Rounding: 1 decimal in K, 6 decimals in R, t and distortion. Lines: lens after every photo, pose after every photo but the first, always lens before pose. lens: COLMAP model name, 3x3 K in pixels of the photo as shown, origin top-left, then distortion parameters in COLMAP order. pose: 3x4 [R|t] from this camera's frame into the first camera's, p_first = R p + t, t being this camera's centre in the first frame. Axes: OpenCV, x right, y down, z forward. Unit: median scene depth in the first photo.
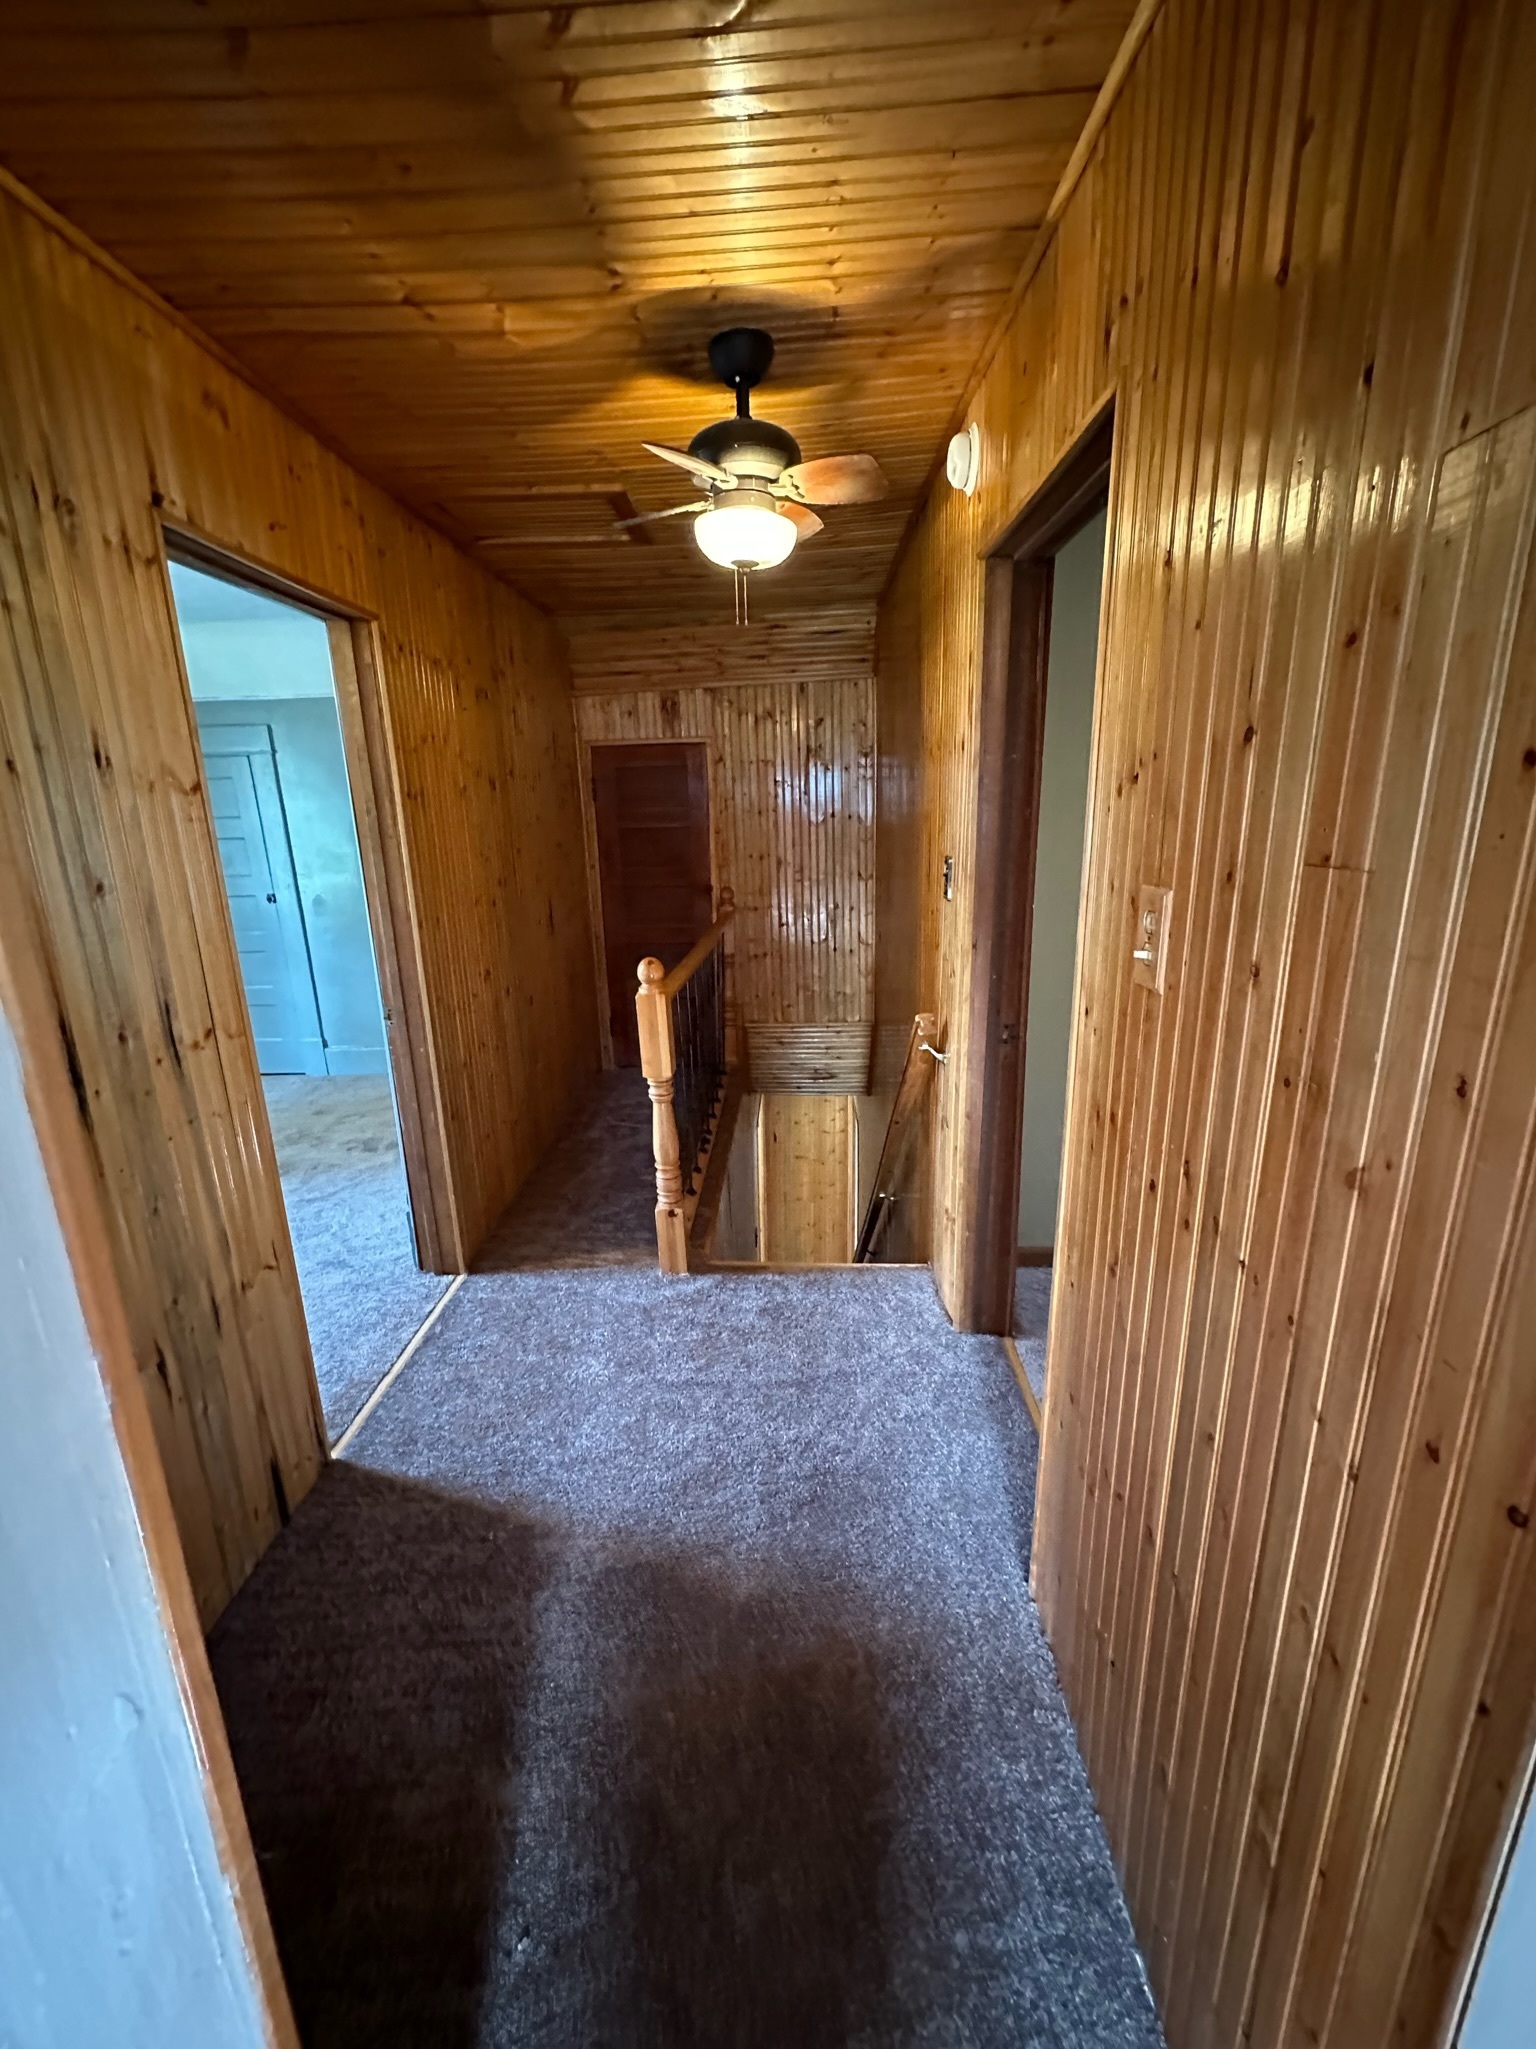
lens RADIAL K [[816.3, 0, 758.9], [0, 816.3, 1020.7], [0, 0, 1]] dist [-0.006350, 0.000269]
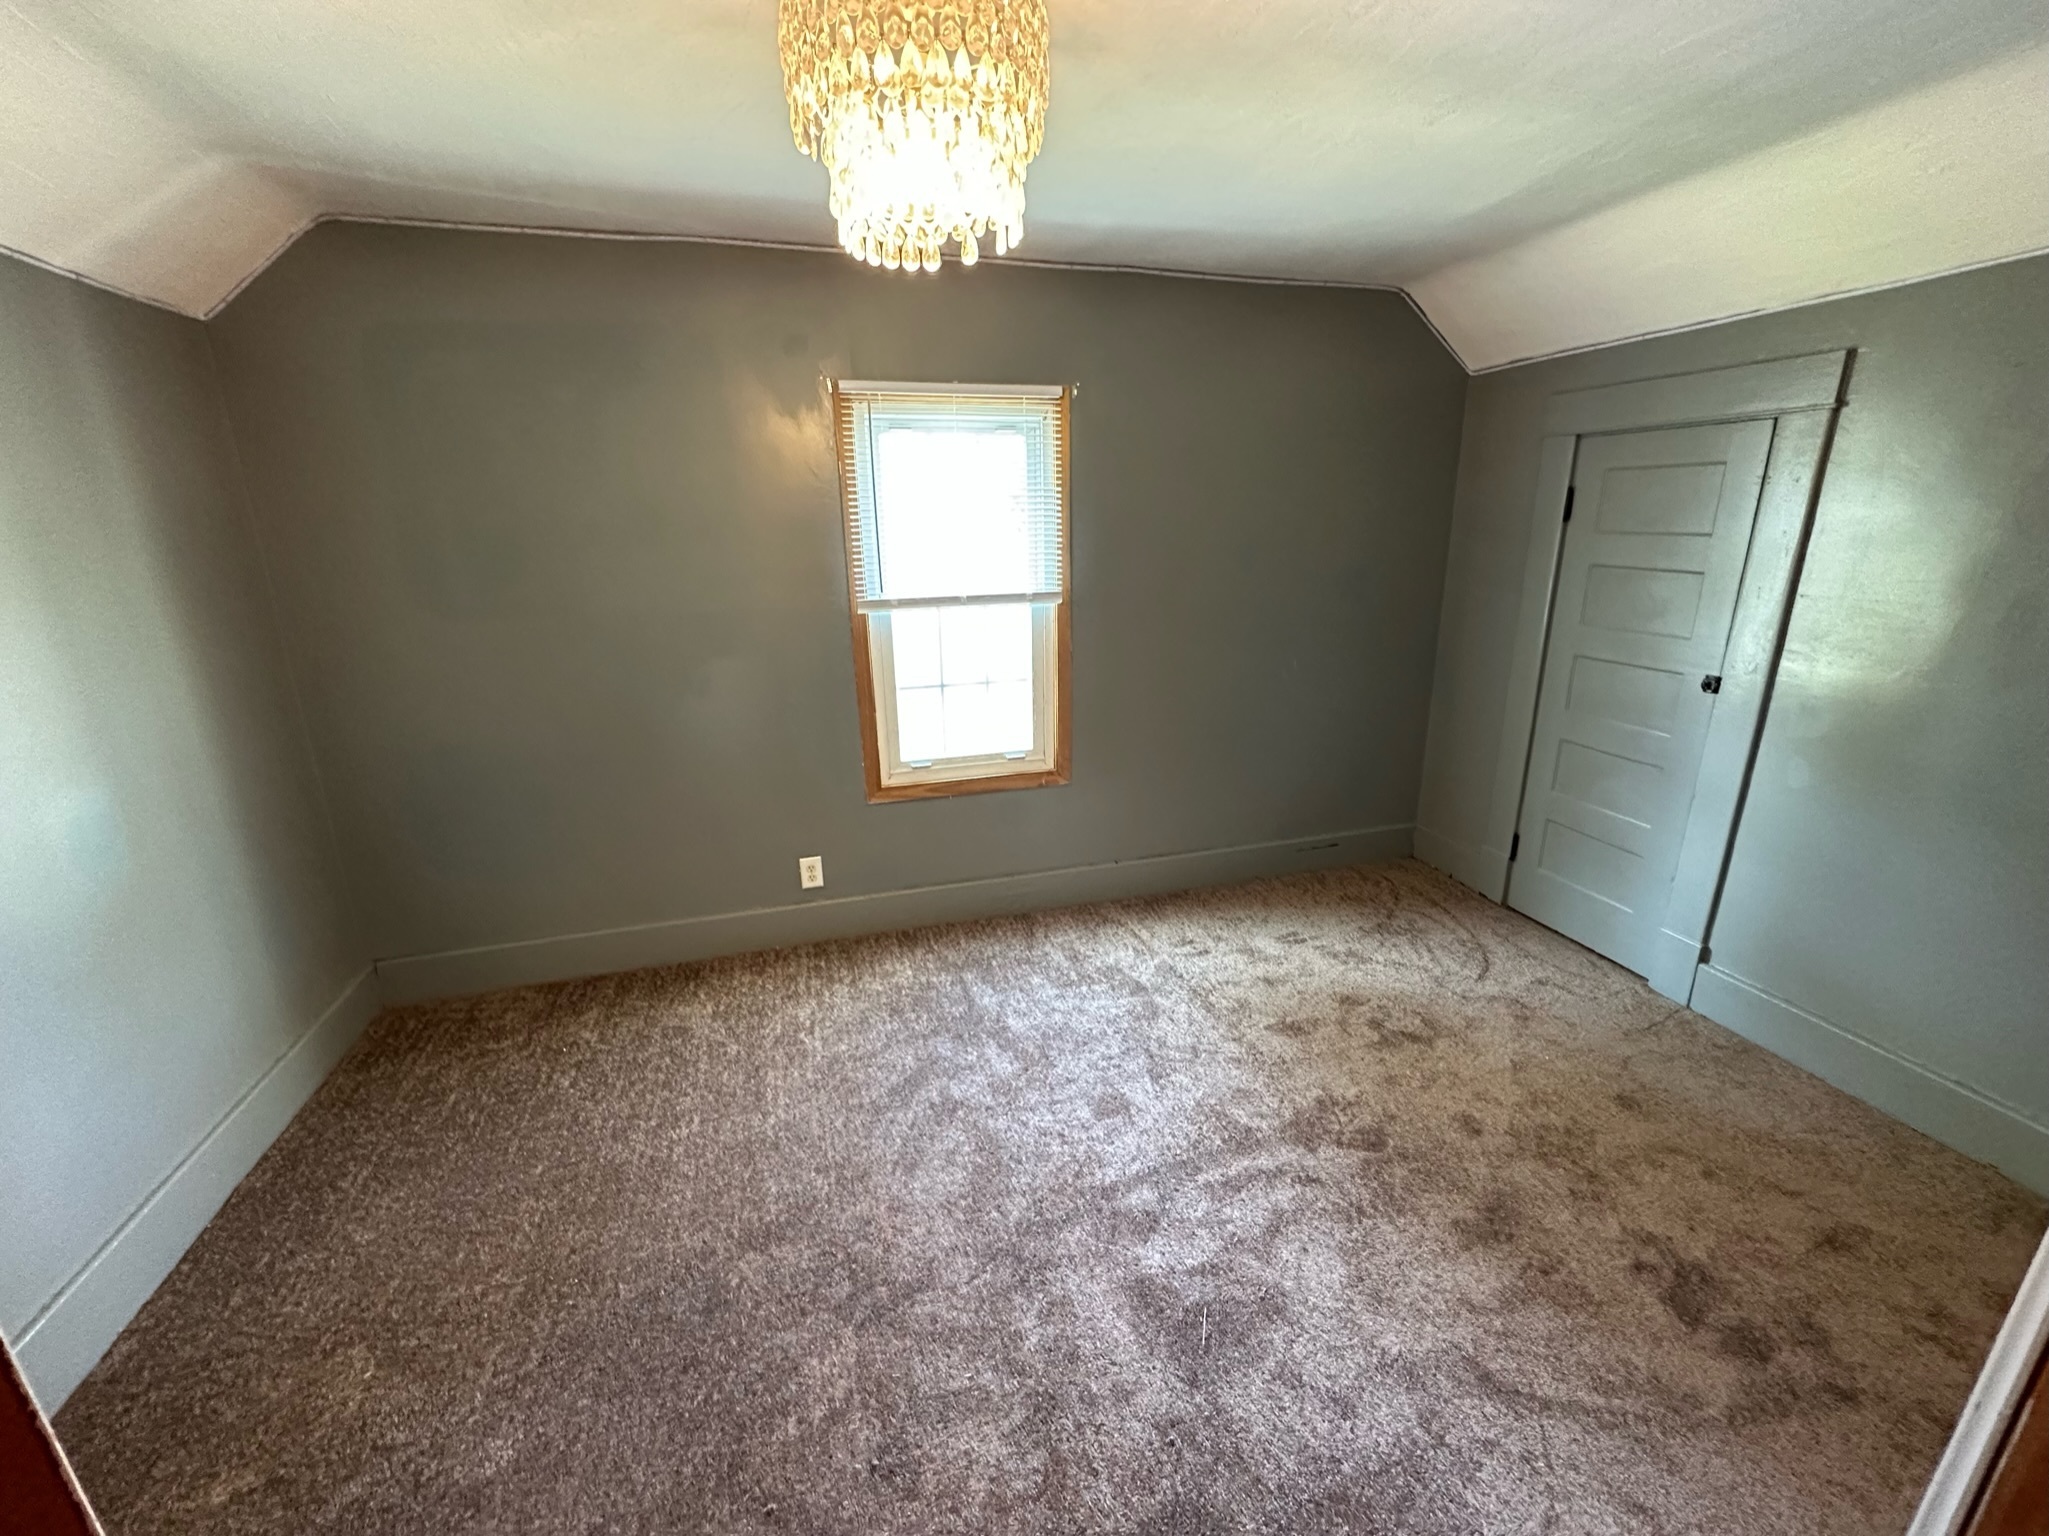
lens RADIAL K [[816.3, 0, 1020.6], [0, 816.3, 772.0], [0, 0, 1]] dist [-0.006350, 0.000269]
pose [[0.299265, 0.289983, -0.909038, -0.224923], [-0.247900, 0.943615, 0.219401, -0.100470], [0.921404, 0.159691, 0.354278, 0.389612]]
